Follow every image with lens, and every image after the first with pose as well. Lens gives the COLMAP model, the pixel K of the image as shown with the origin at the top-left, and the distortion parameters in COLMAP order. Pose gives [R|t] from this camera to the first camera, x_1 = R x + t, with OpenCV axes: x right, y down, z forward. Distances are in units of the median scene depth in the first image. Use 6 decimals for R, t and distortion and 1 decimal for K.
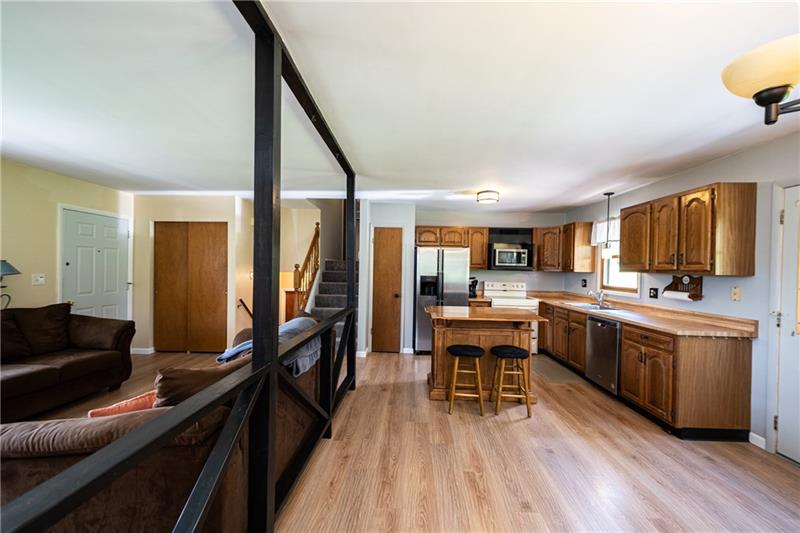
lens RADIAL K [[316.2, 0, 399.3], [0, 316.2, 269.1], [0, 0, 1]] dist [-0.000605, -0.000167]
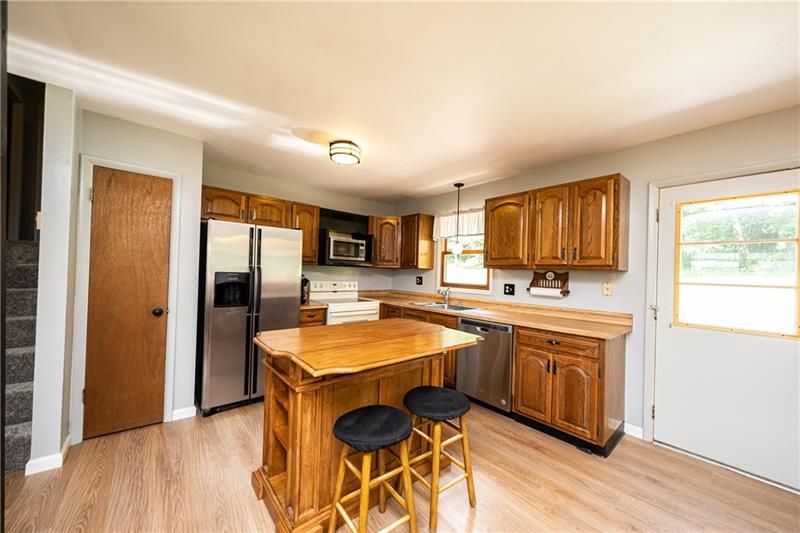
lens RADIAL K [[292.7, 0, 403.9], [0, 292.7, 270.4], [0, 0, 1]] dist [0.007802, -0.000827]
pose [[0.738537, 0.007202, 0.674174, -0.041012], [-0.012208, 0.999922, 0.002692, 0.014383], [-0.674102, -0.010218, 0.738567, 0.452542]]
